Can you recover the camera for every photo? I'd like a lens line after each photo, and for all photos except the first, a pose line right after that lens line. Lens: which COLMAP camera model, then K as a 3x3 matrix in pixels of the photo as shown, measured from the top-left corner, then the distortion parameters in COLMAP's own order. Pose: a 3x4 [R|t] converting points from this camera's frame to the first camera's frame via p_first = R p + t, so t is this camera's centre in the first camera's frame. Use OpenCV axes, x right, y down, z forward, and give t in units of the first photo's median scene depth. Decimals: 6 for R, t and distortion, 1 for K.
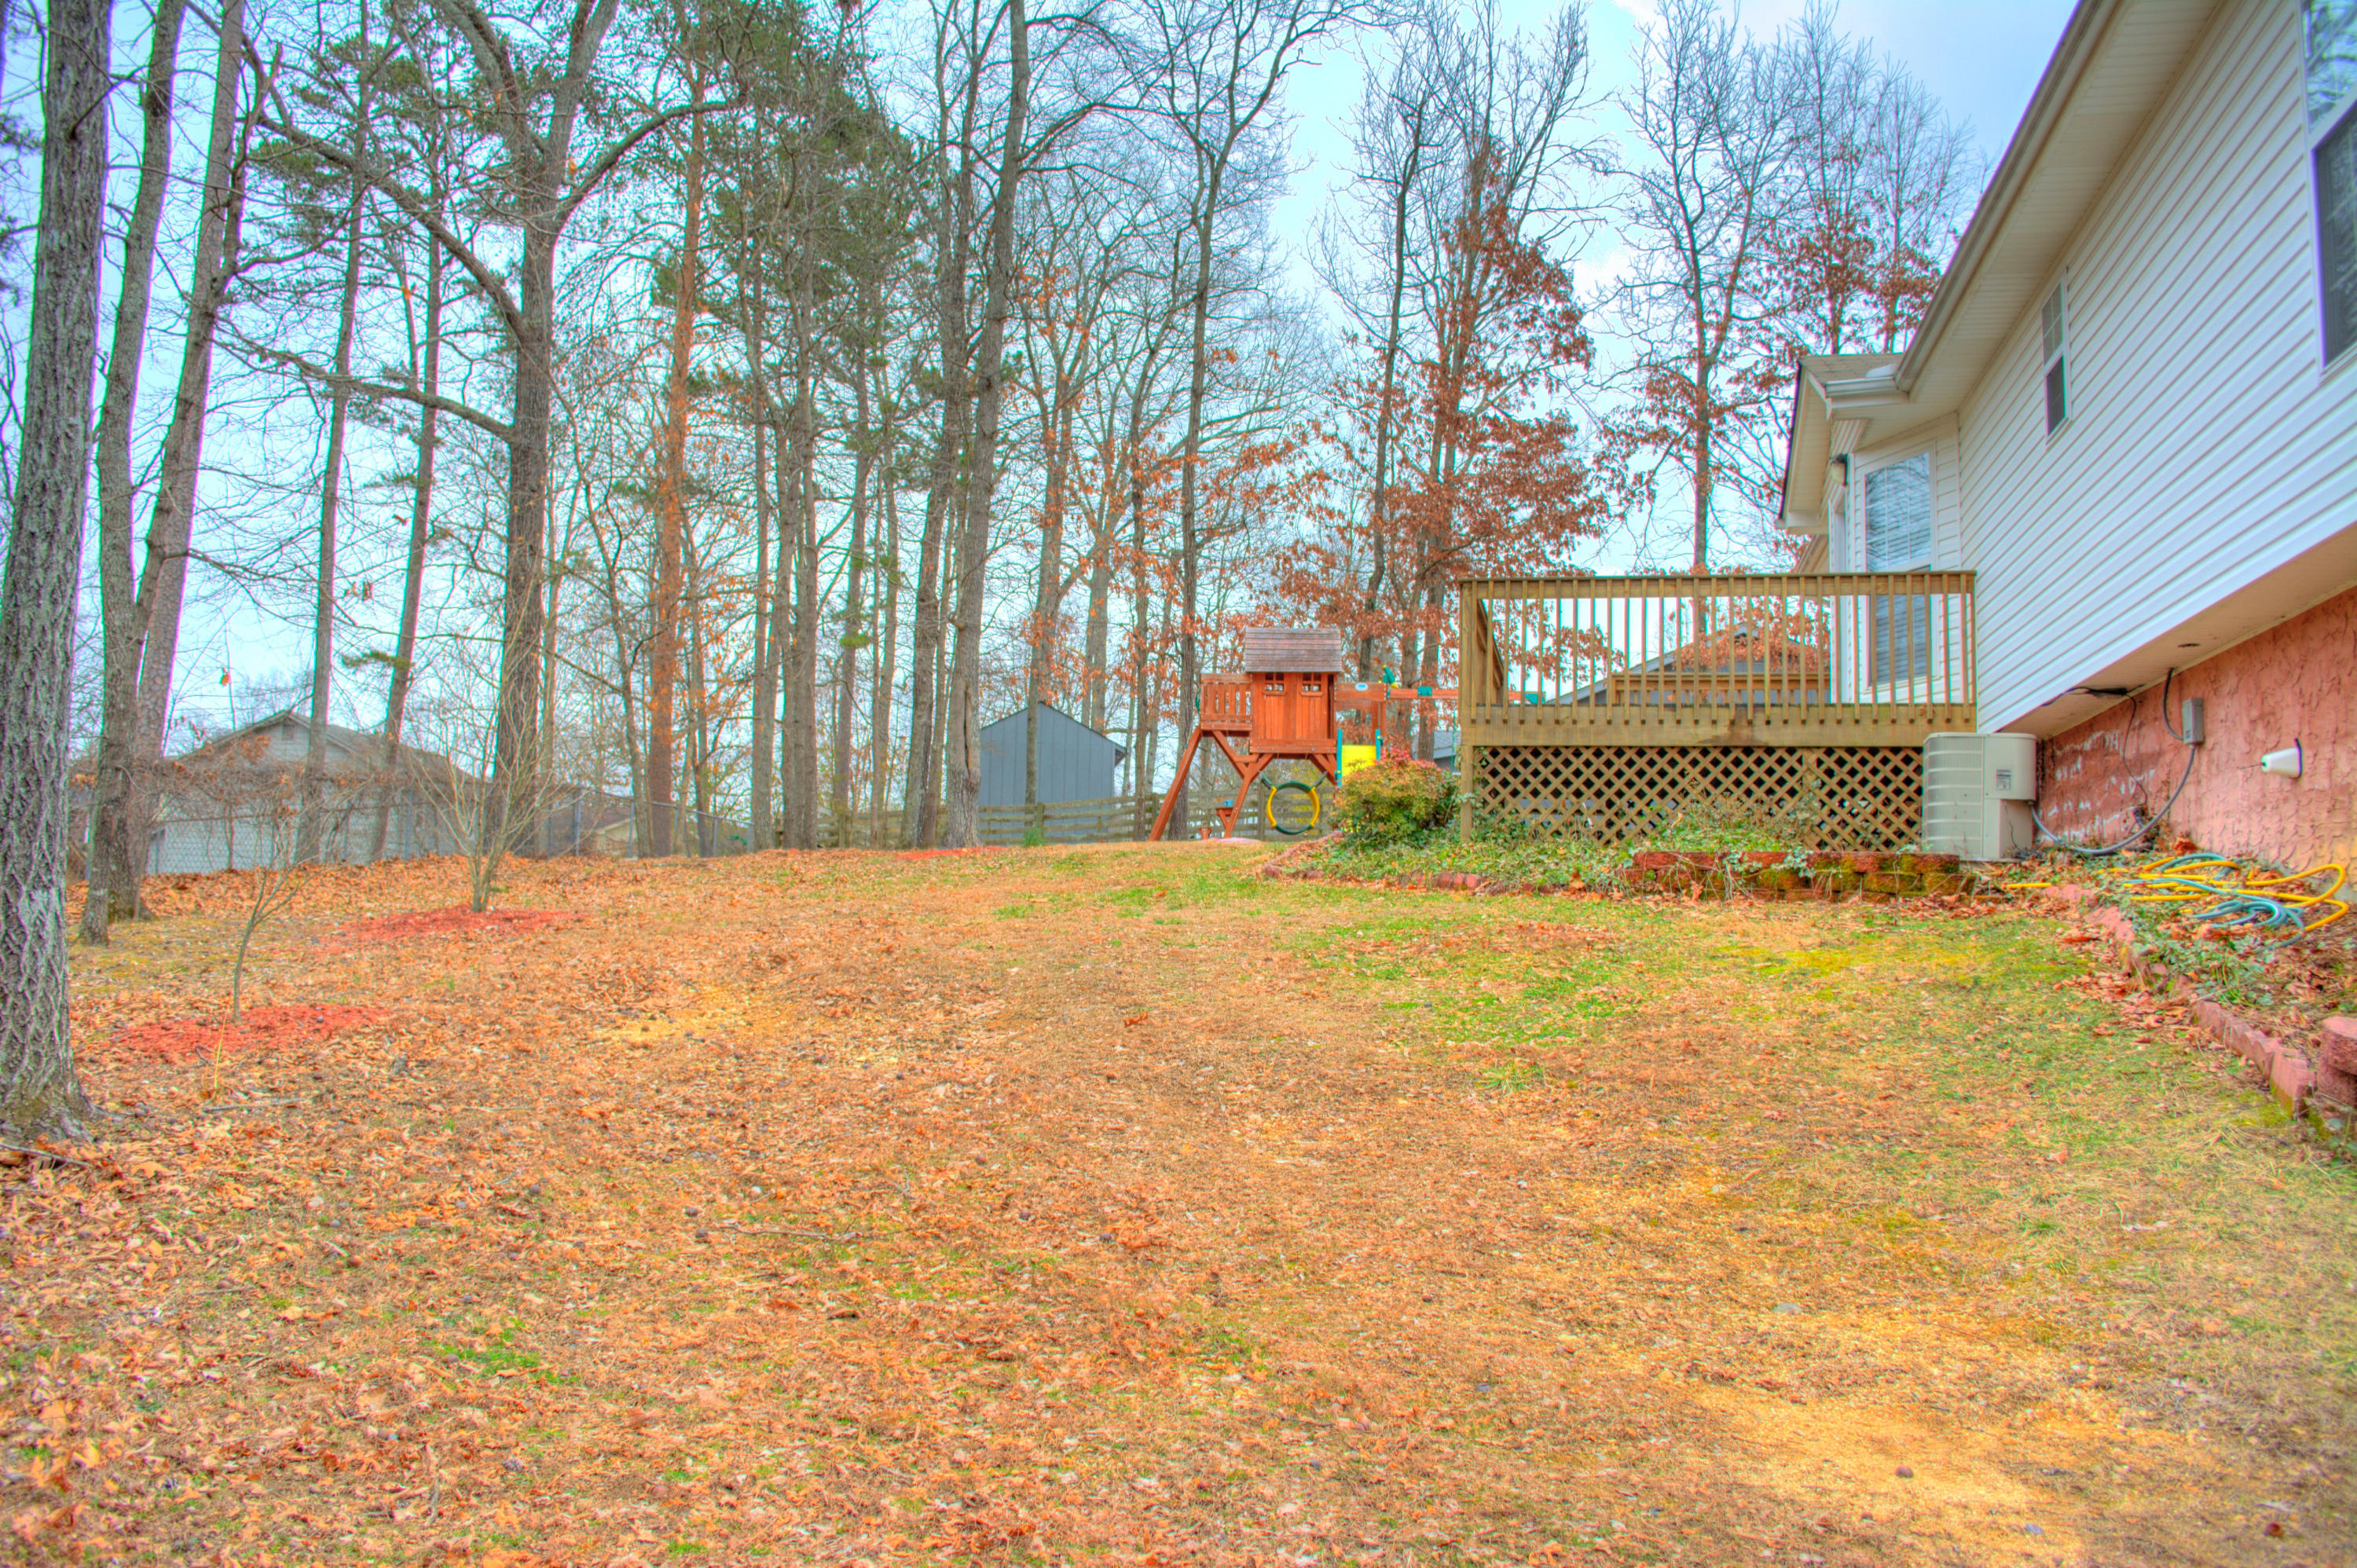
lens RADIAL K [[1856.0, 0, 1178.5], [0, 1856.0, 782.0], [0, 0, 1]] dist [-0.072449, -0.005395]
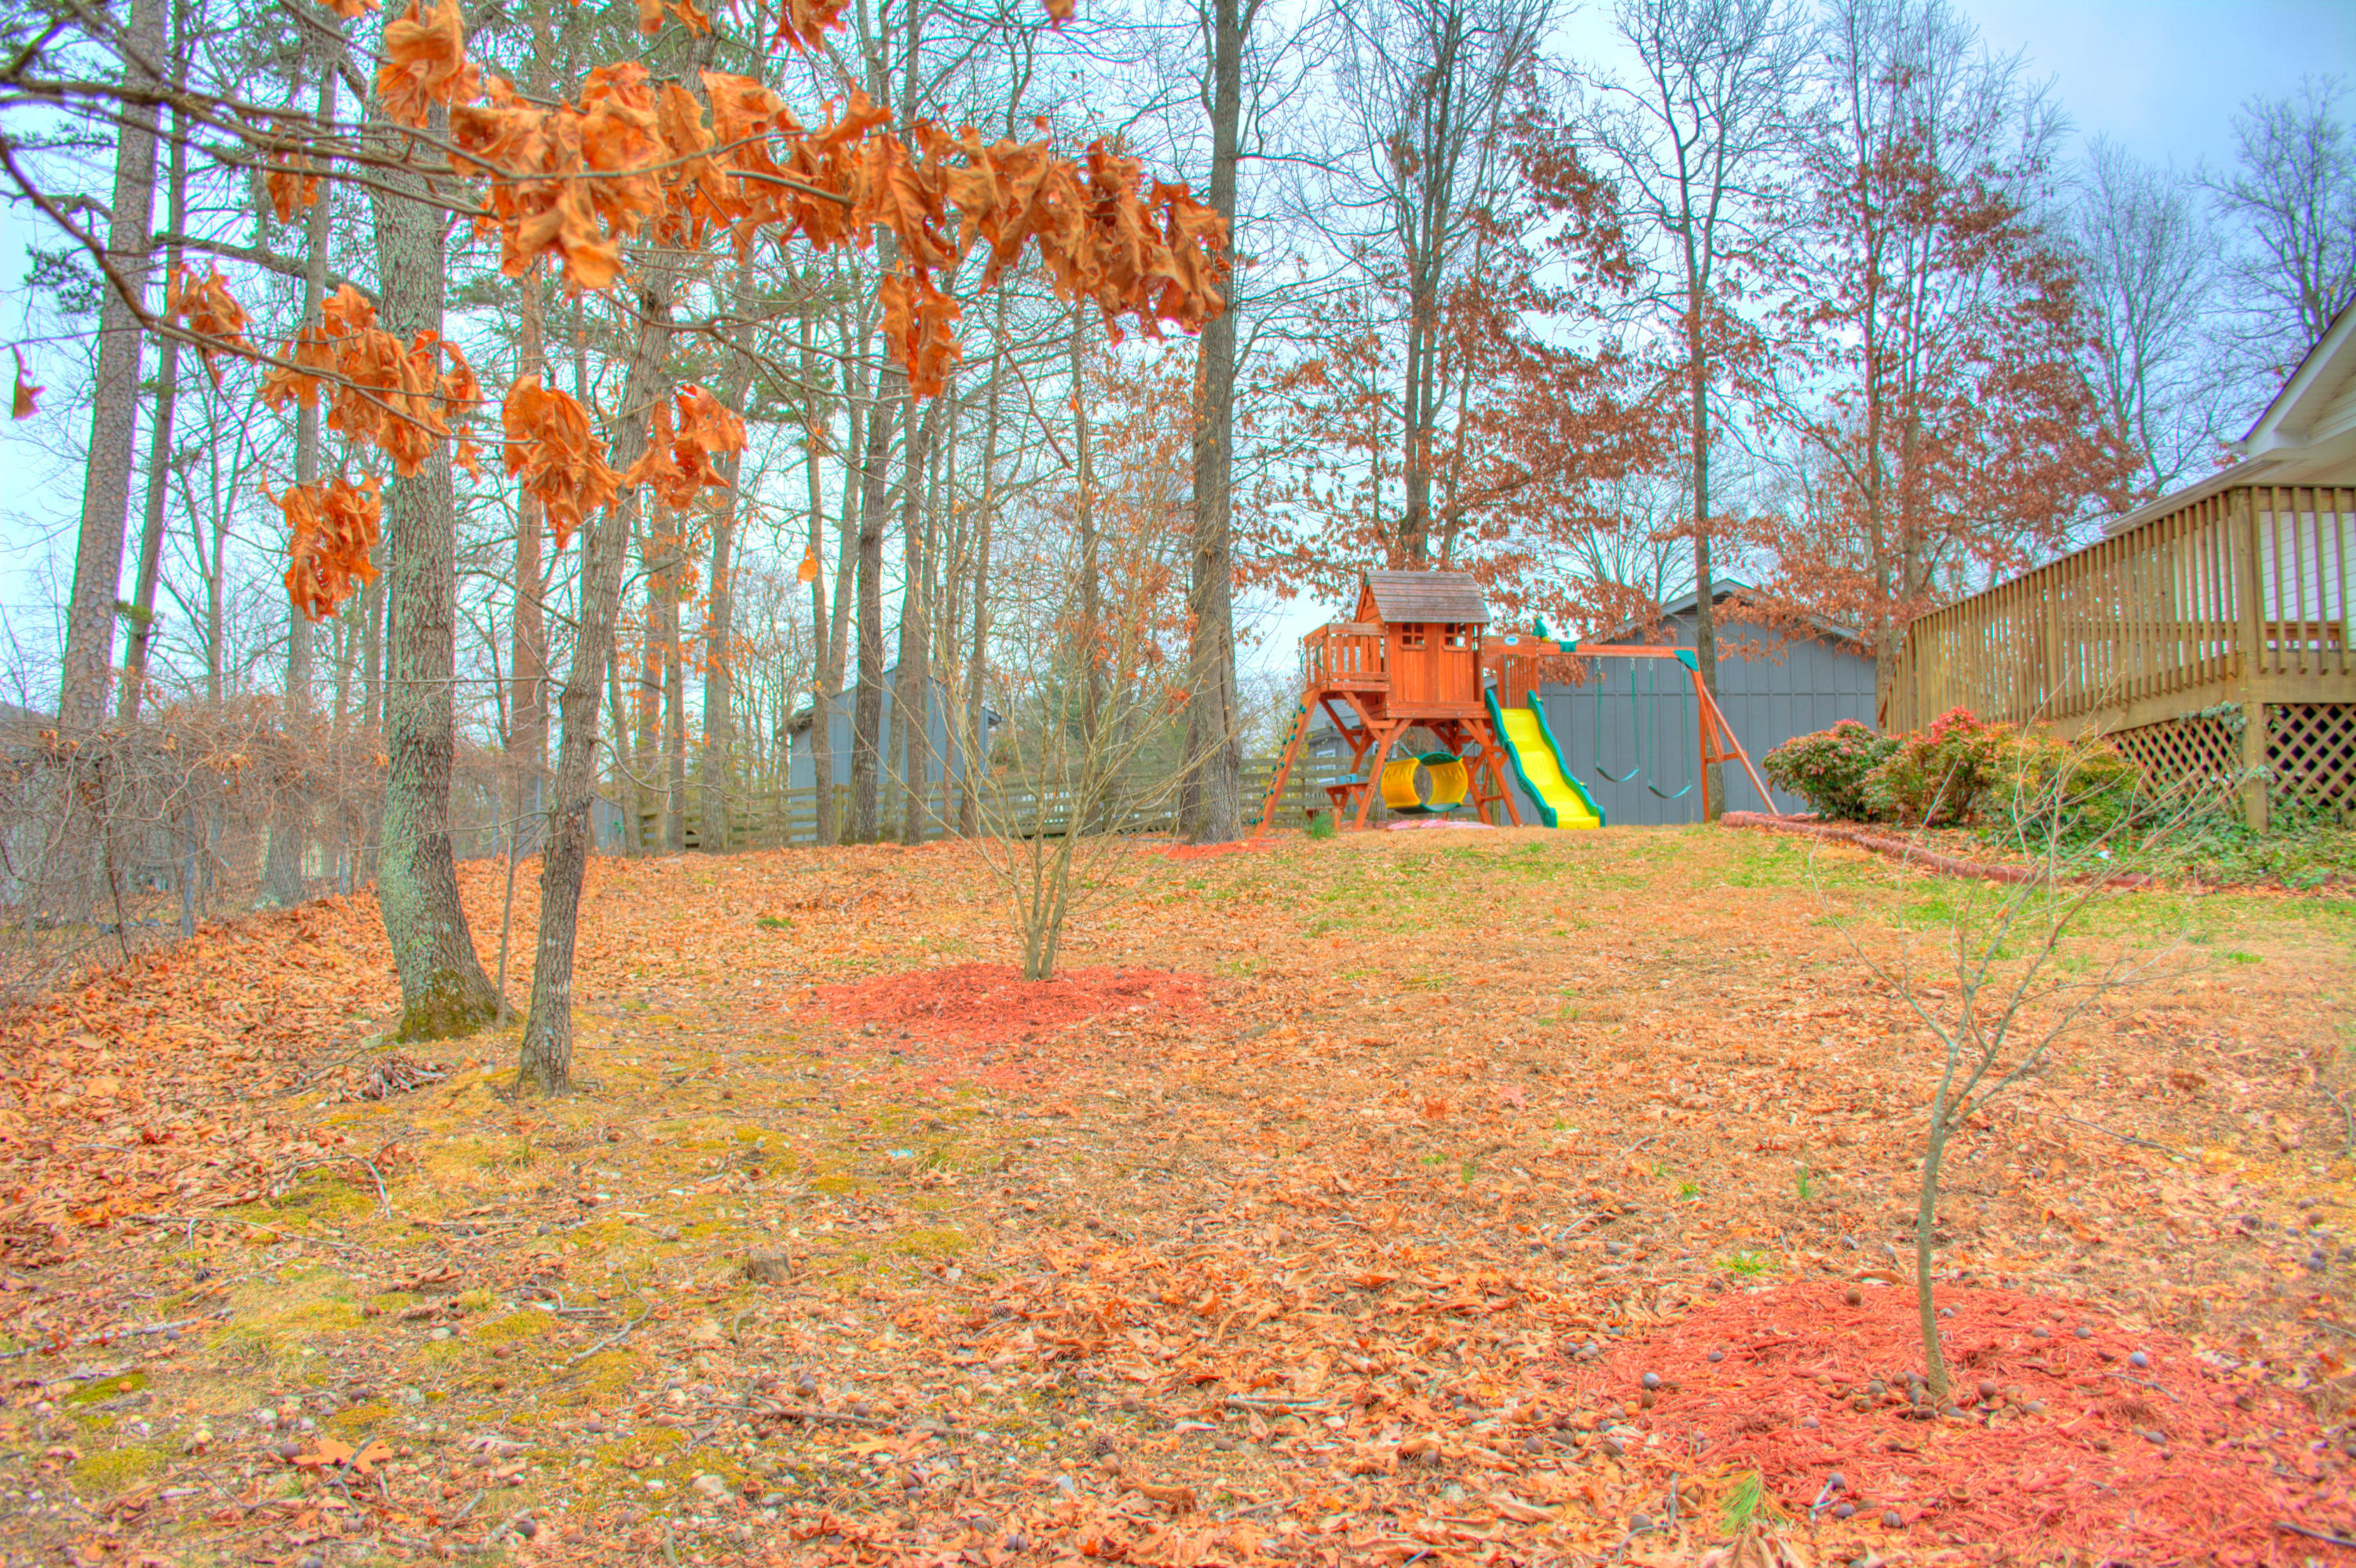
lens RADIAL K [[1855.1, 0, 1178.0], [0, 1855.1, 786.1], [0, 0, 1]] dist [-0.072449, -0.005395]
pose [[0.980375, -0.009265, 0.196926, -0.367462], [0.005705, 0.999810, 0.018640, -0.001639], [-0.197062, -0.017150, 0.980241, 0.324084]]
